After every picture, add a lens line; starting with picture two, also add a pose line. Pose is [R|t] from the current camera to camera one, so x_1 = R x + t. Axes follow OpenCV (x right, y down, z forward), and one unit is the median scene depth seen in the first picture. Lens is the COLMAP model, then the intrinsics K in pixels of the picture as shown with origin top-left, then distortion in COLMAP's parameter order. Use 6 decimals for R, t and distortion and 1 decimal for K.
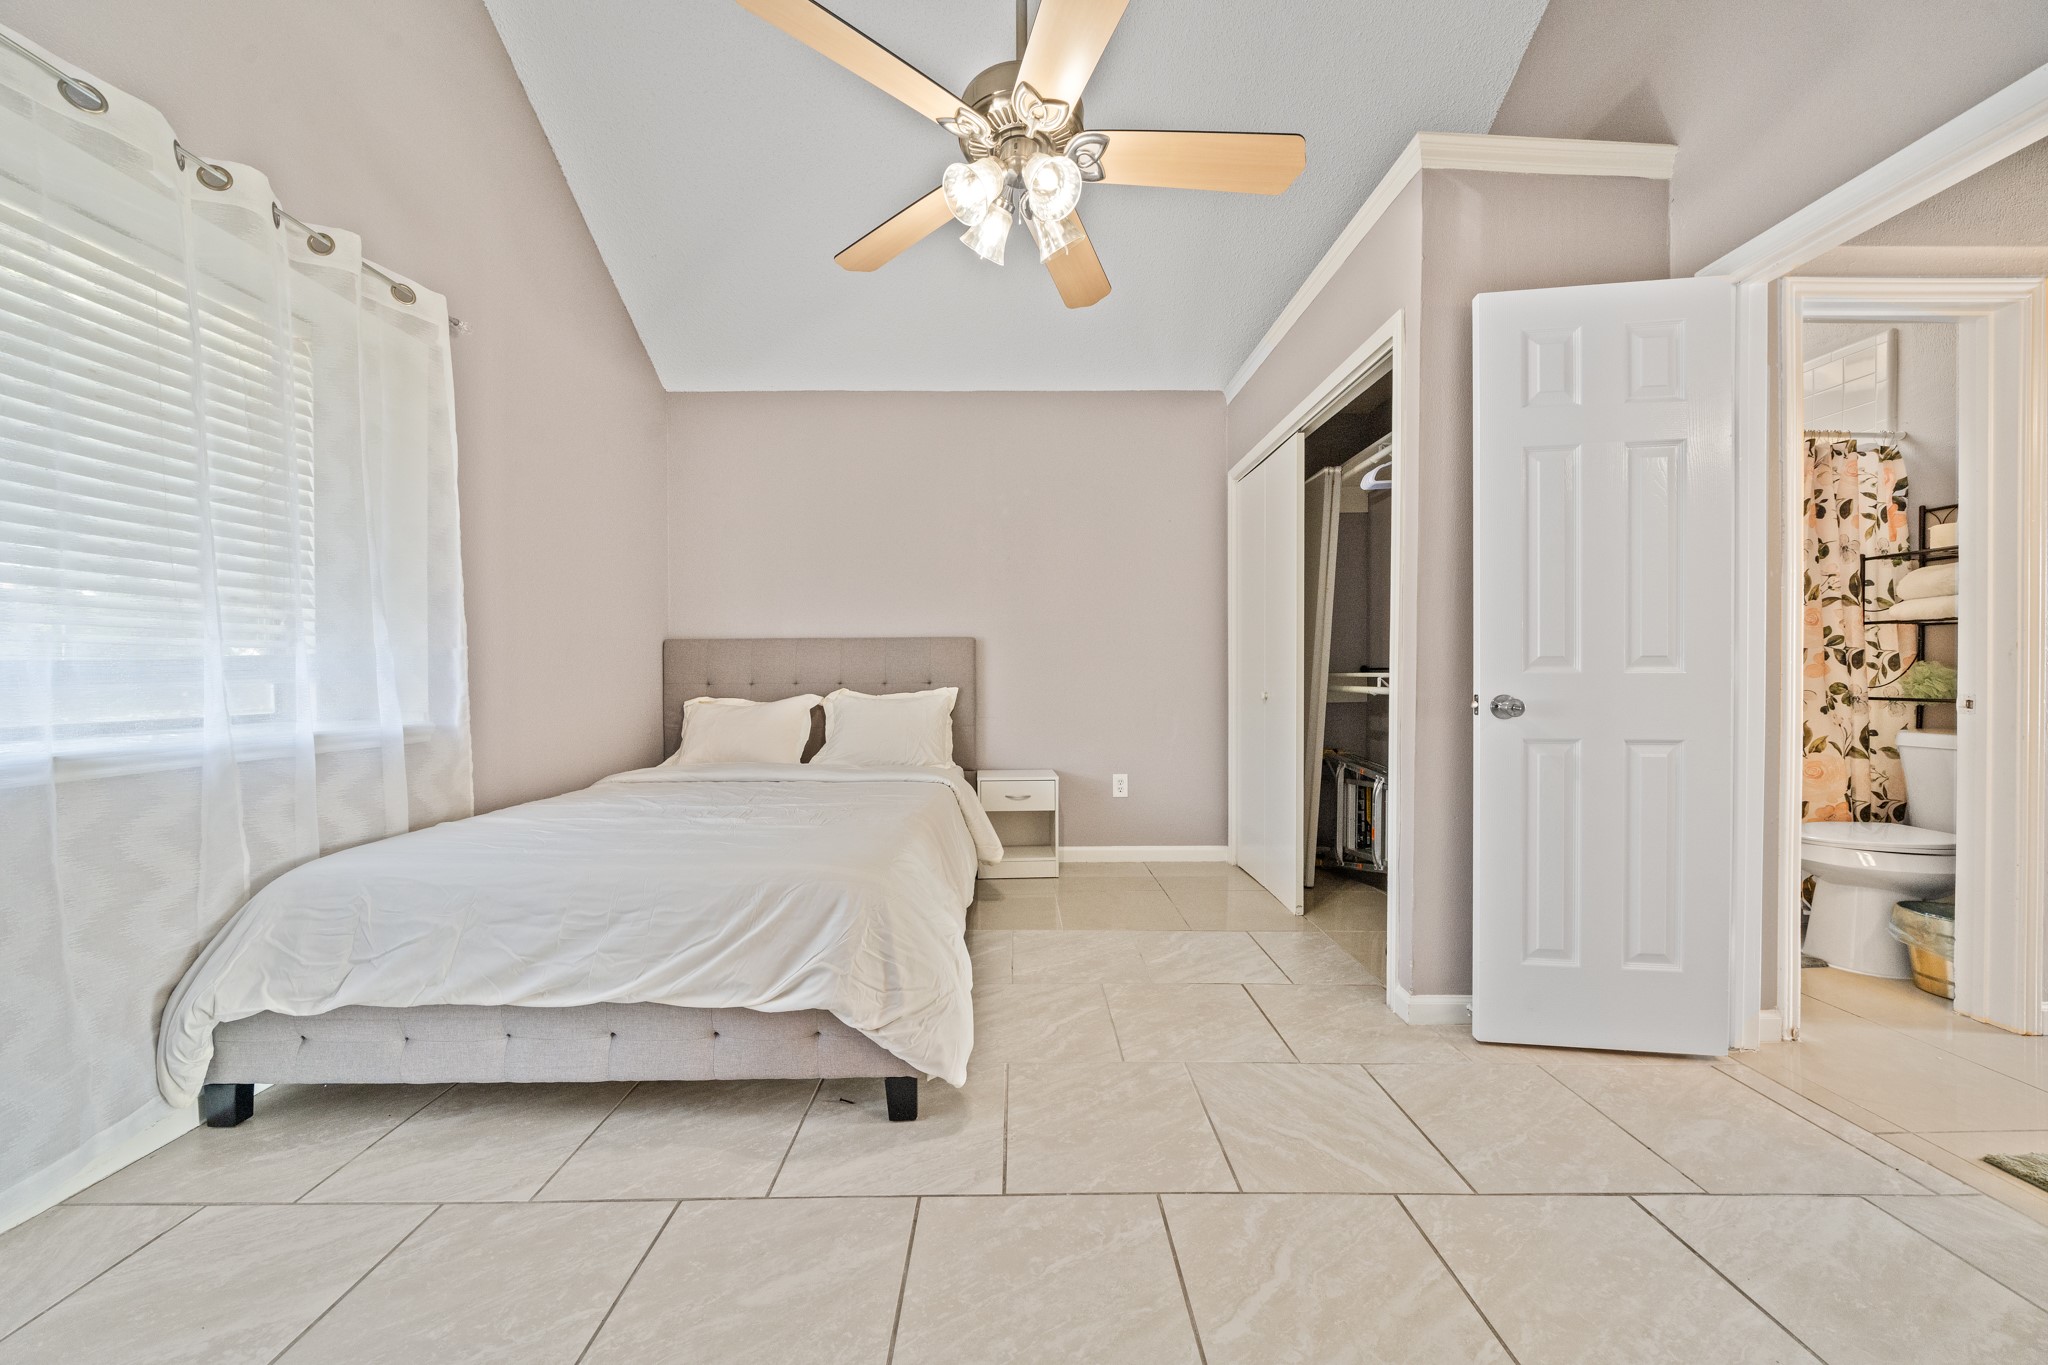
lens RADIAL K [[690.9, 0, 1023.5], [0, 690.9, 680.9], [0, 0, 1]] dist [-0.003164, 0.000103]
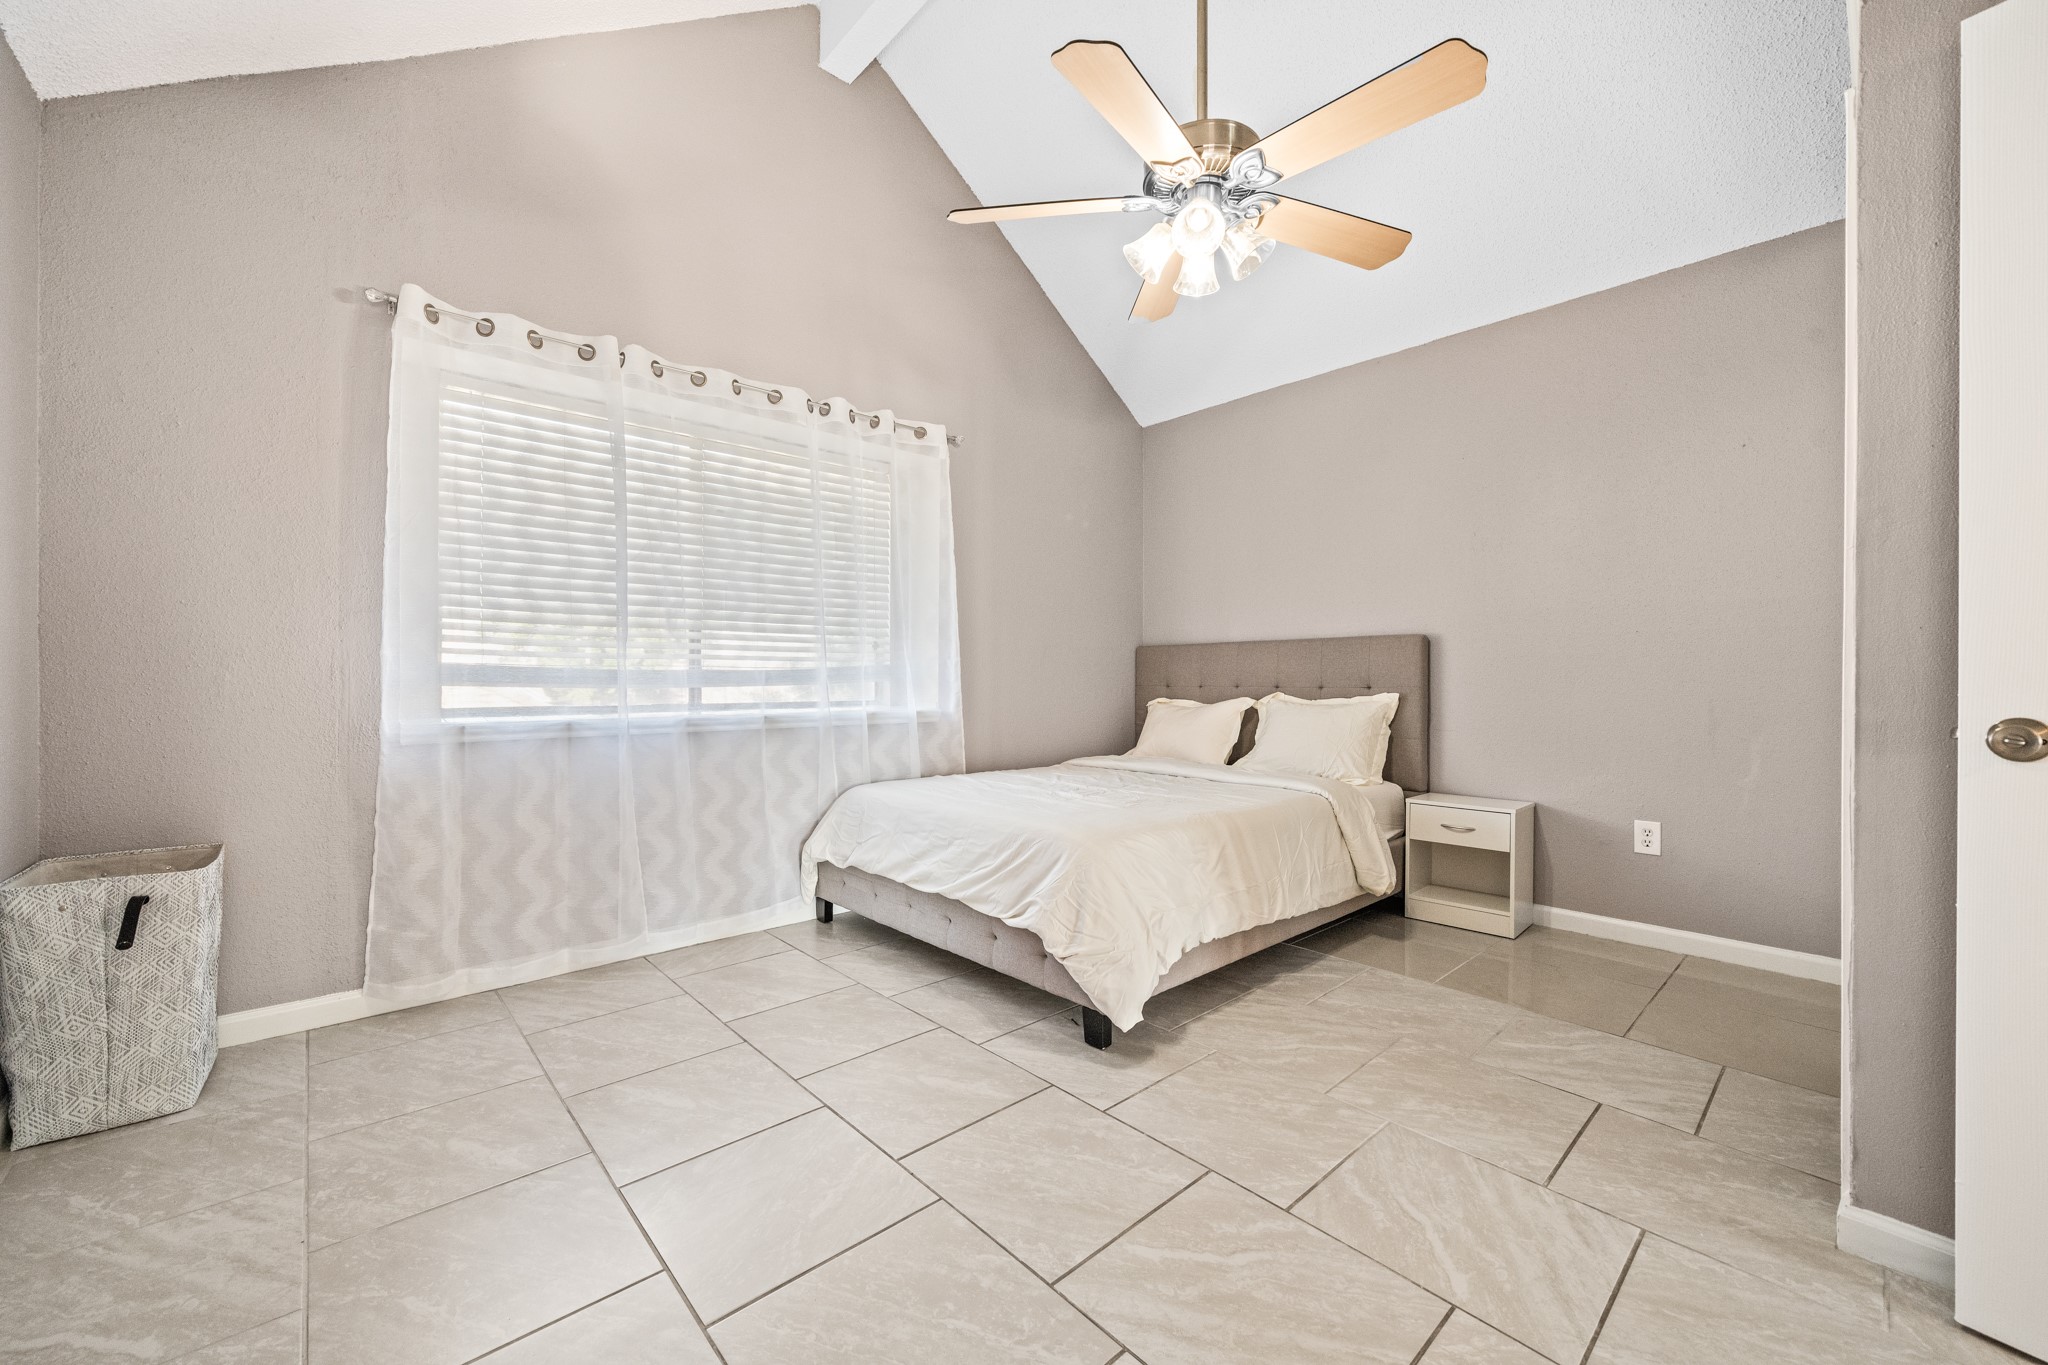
lens RADIAL K [[794.3, 0, 1022.4], [0, 794.3, 677.1], [0, 0, 1]] dist [0.000254, 0.000274]
pose [[0.667519, 0.002599, -0.744588, 0.657665], [-0.009320, 0.999945, -0.004866, -0.002549], [0.744535, 0.010188, 0.667506, -0.025521]]
